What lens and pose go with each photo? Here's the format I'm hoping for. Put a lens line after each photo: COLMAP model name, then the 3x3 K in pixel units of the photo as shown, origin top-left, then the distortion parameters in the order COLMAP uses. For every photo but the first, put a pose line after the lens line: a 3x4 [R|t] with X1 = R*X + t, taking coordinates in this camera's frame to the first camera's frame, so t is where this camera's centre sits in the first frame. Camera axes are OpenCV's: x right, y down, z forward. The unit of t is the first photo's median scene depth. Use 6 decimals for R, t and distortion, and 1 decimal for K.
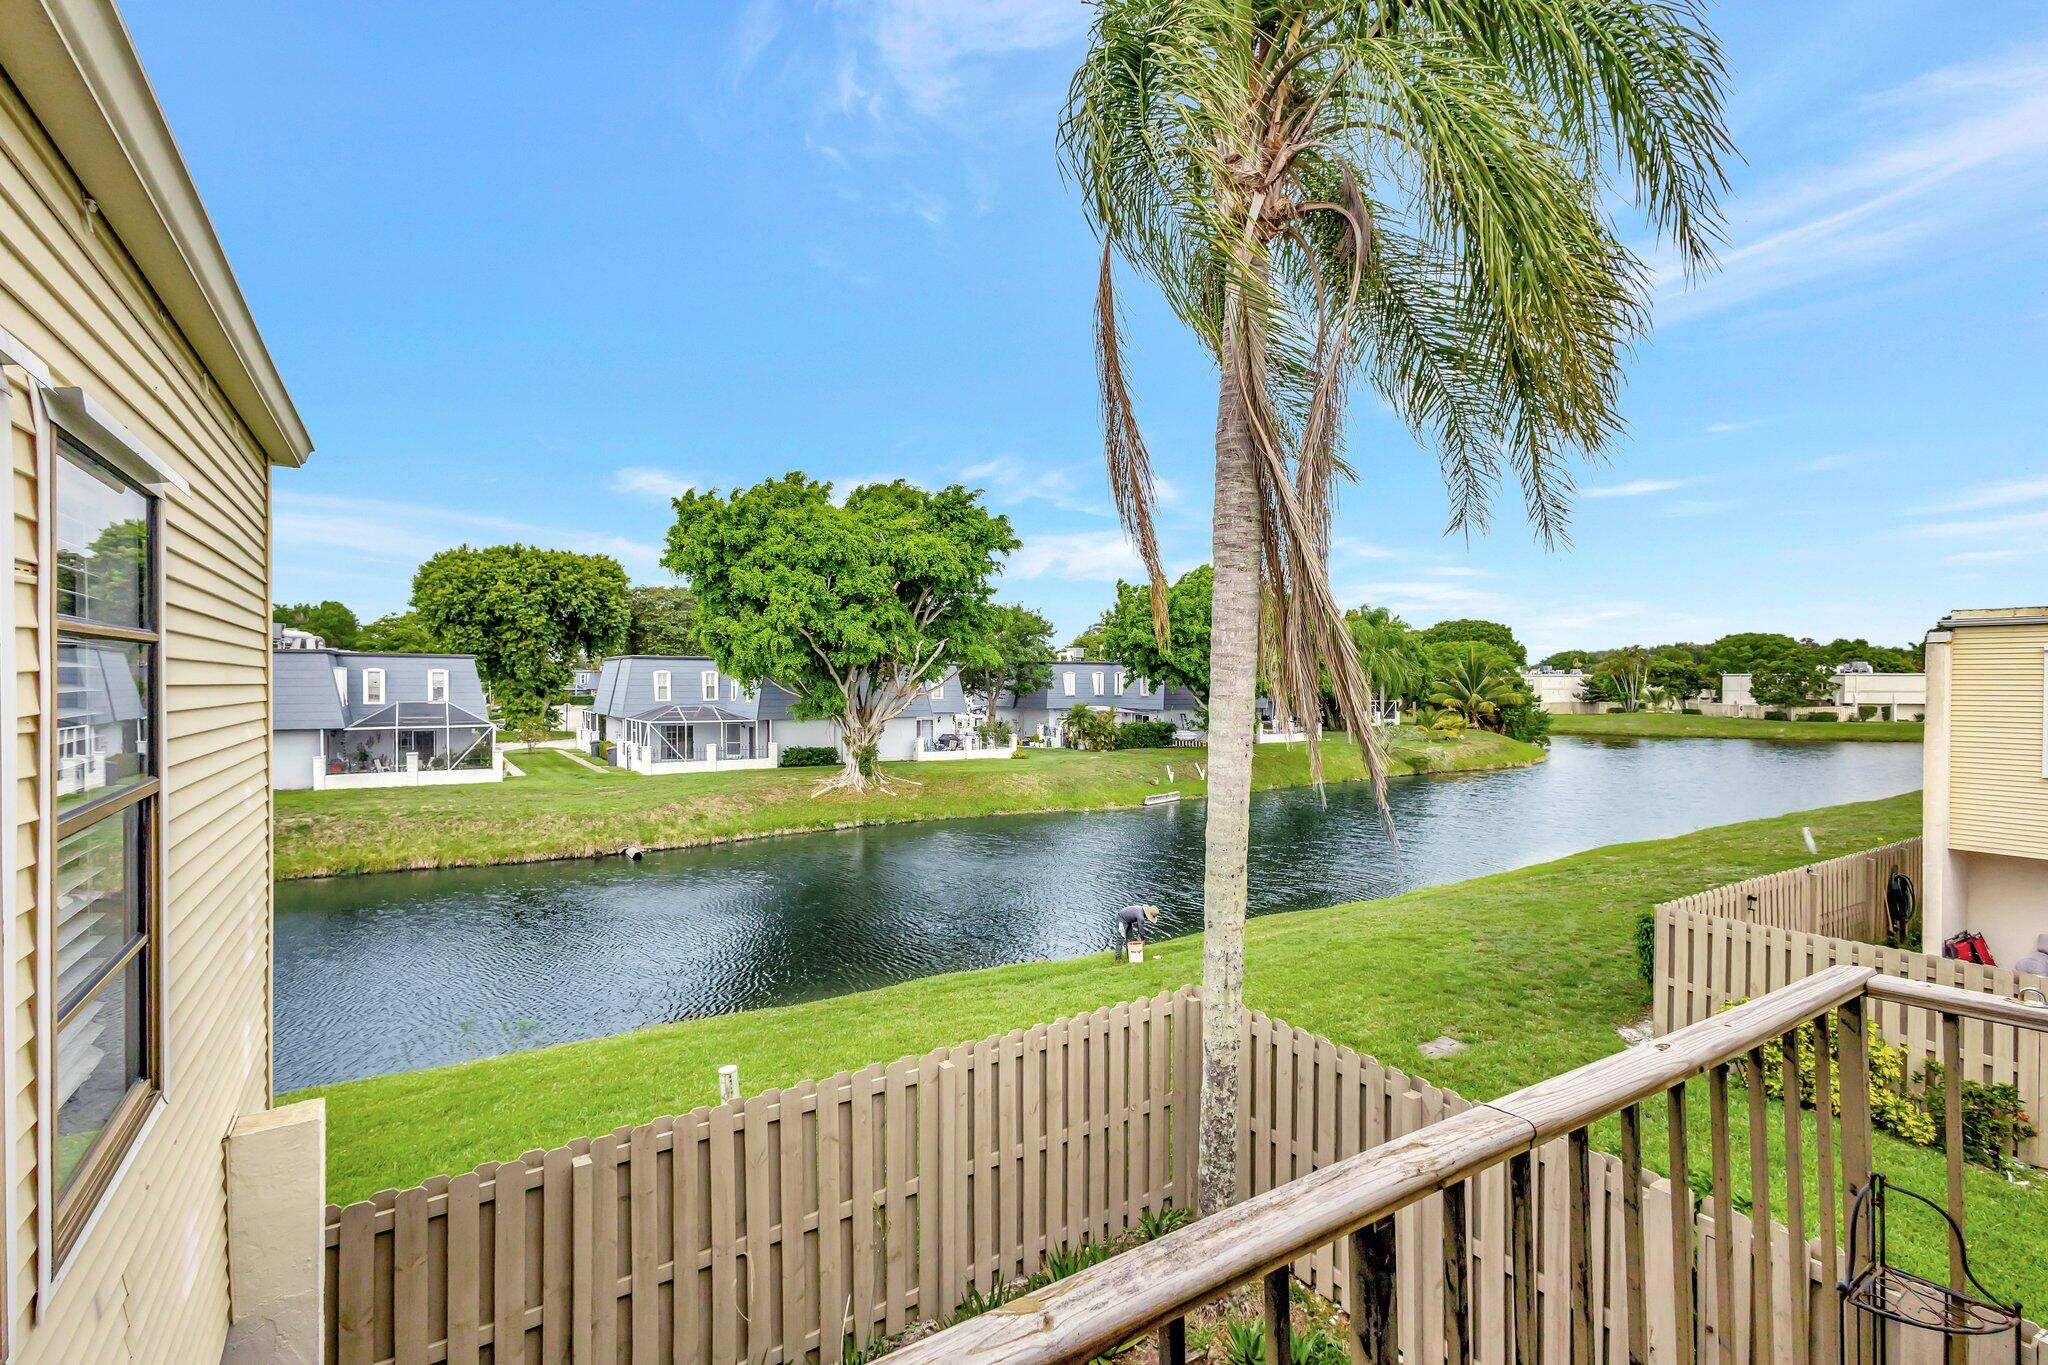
lens RADIAL K [[955.9, 0, 1036.8], [0, 955.9, 692.8], [0, 0, 1]] dist [0.005317, 0.002007]
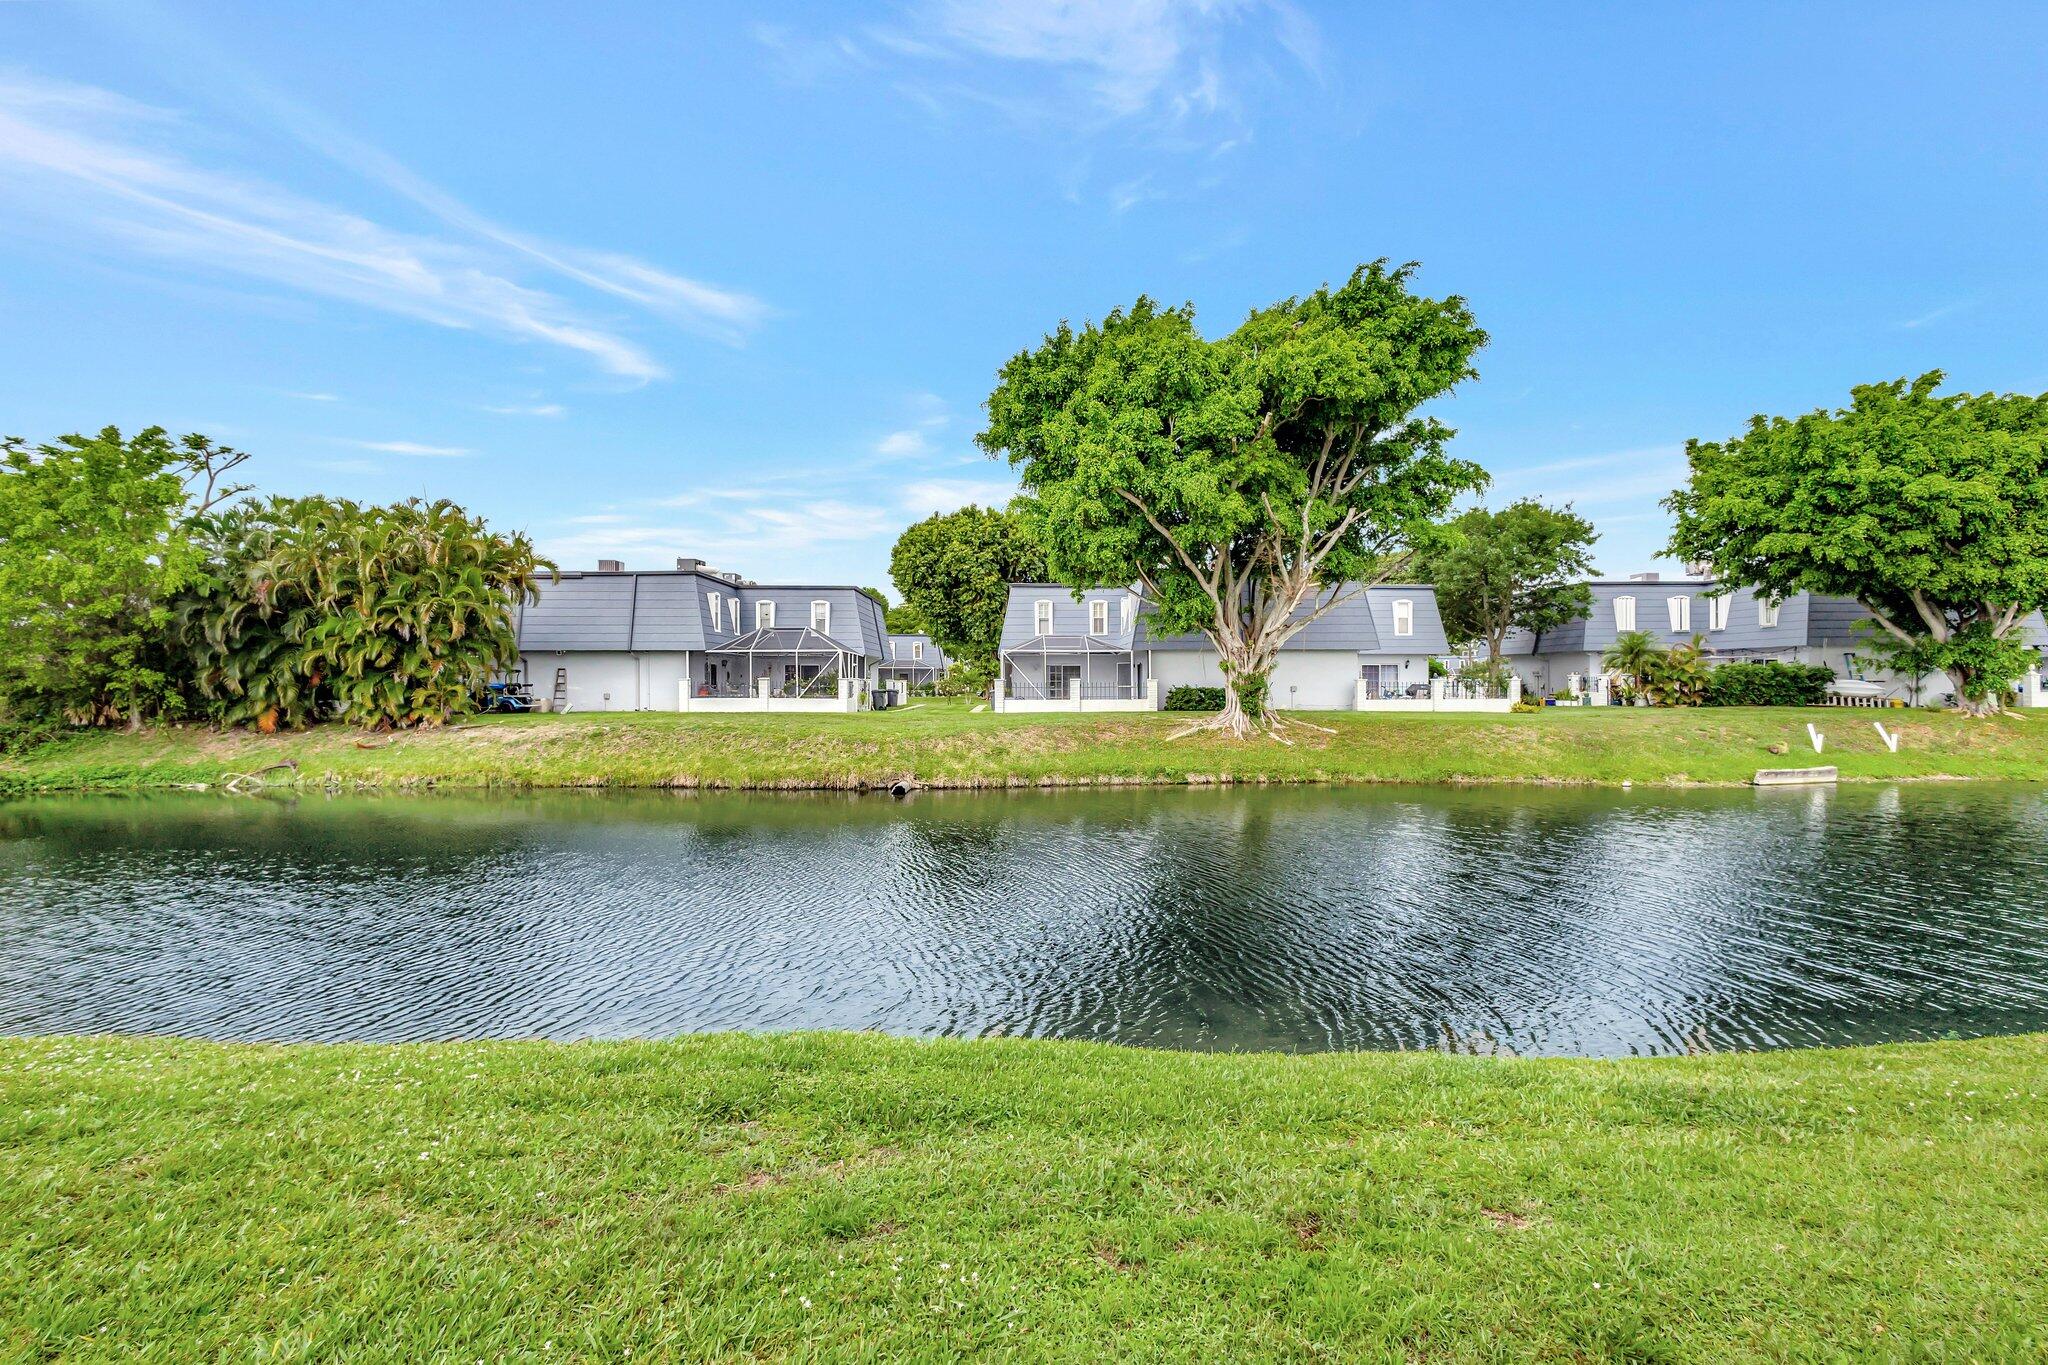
lens RADIAL K [[955.9, 0, 1022.4], [0, 955.9, 678.6], [0, 0, 1]] dist [0.005317, 0.002007]
pose [[0.841934, -0.009630, -0.539495, 0.063962], [-0.000470, 0.999827, -0.018580, 0.076244], [0.539581, 0.015896, 0.841784, 0.327757]]
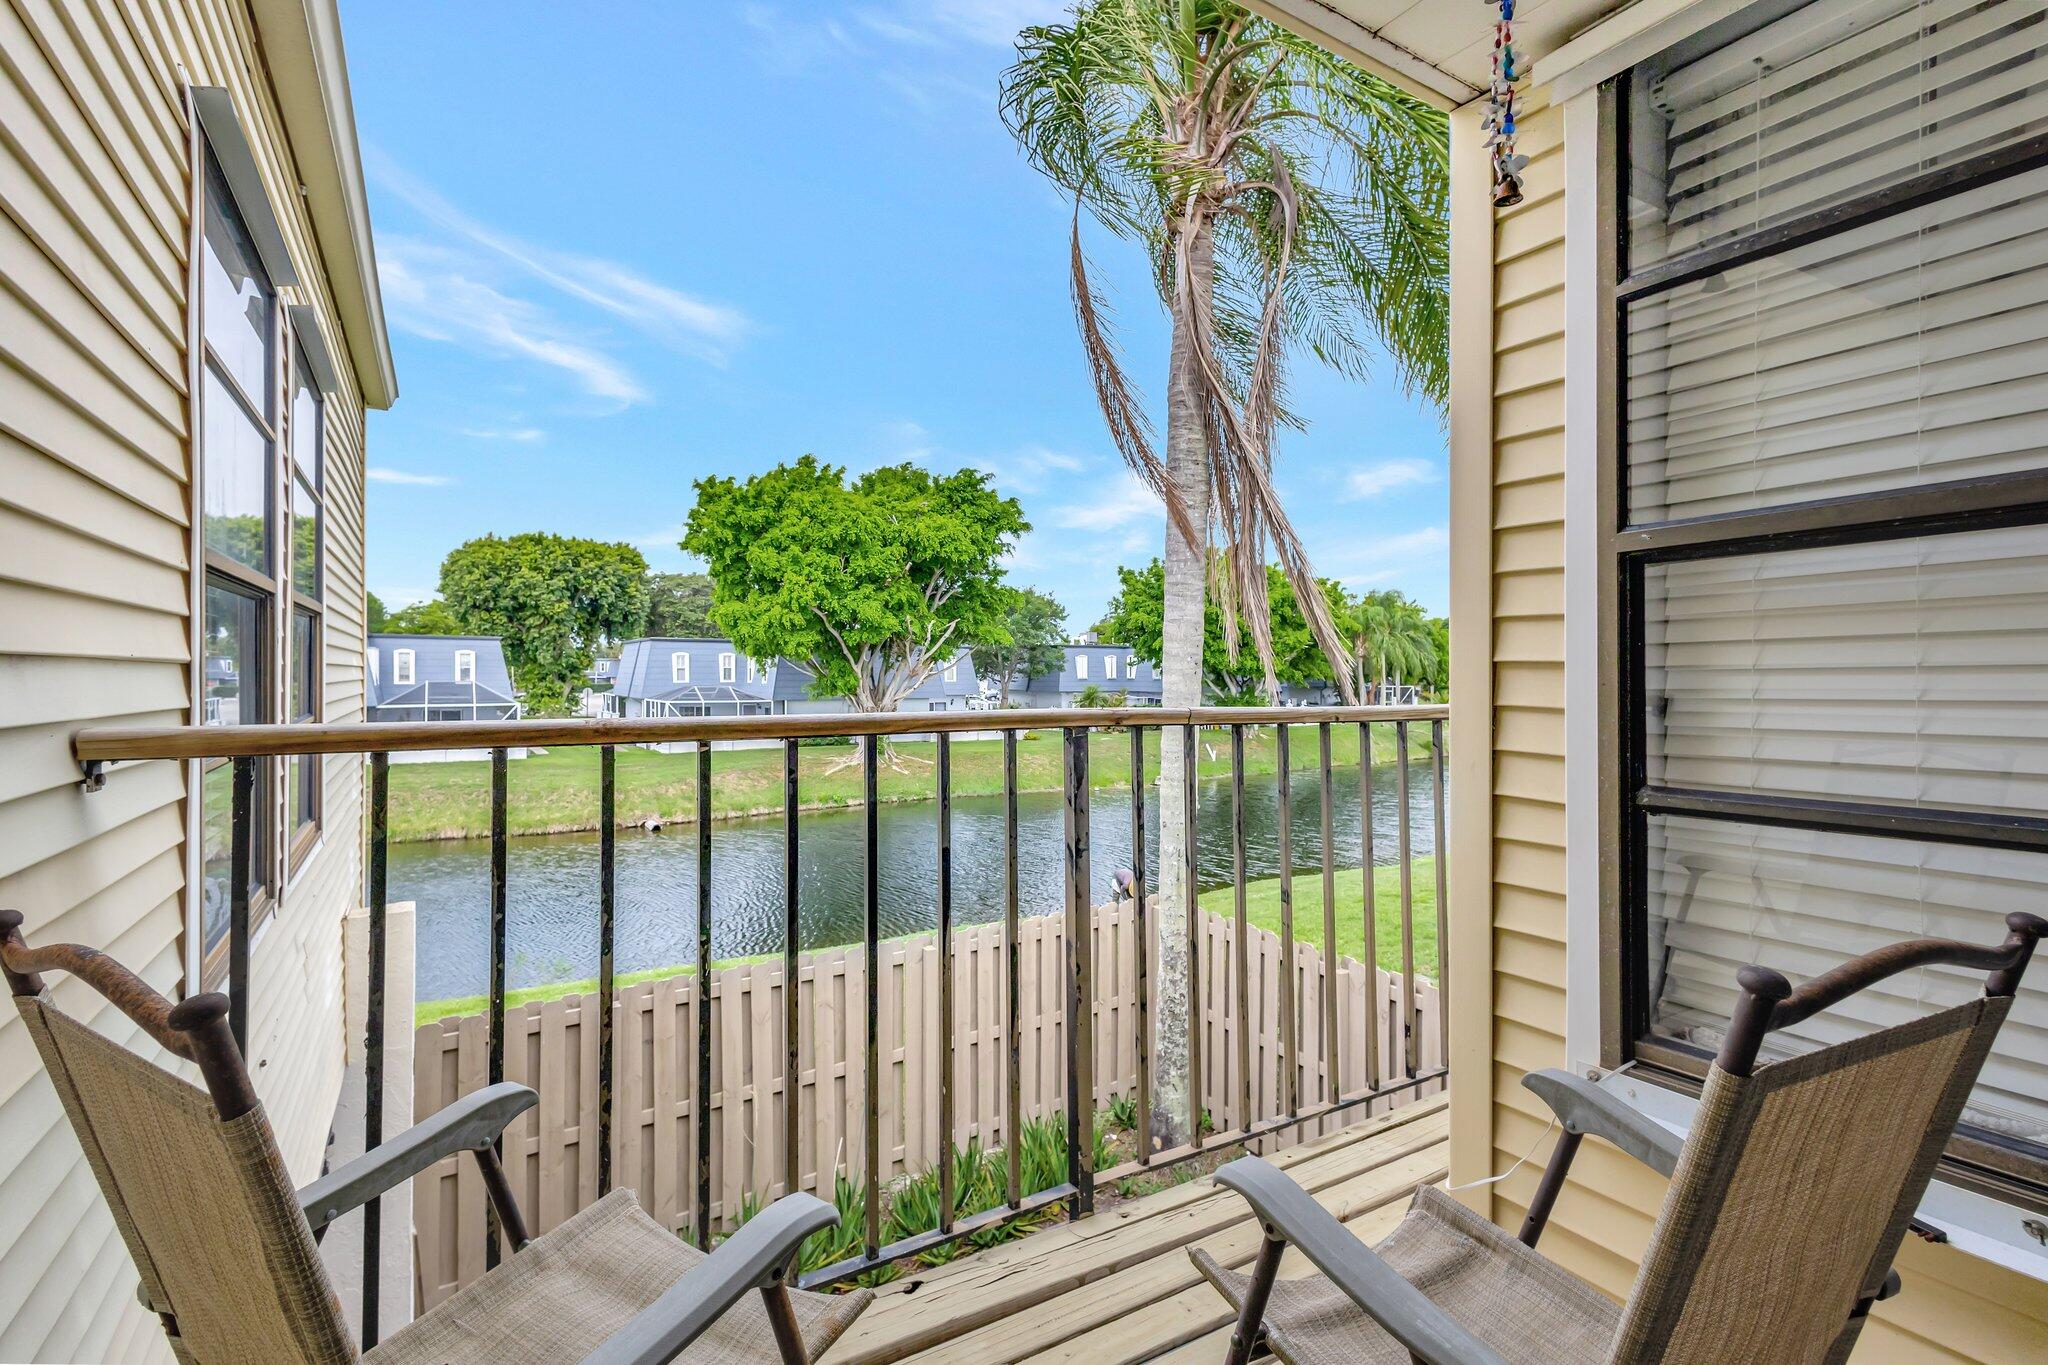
lens RADIAL K [[955.9, 0, 1033.5], [0, 955.9, 674.6], [0, 0, 1]] dist [0.005317, 0.002007]
pose [[0.999793, -0.001857, -0.020252, 0.007216], [0.001709, 0.999972, -0.007292, 0.010504], [0.020265, 0.007256, 0.999768, -0.018027]]
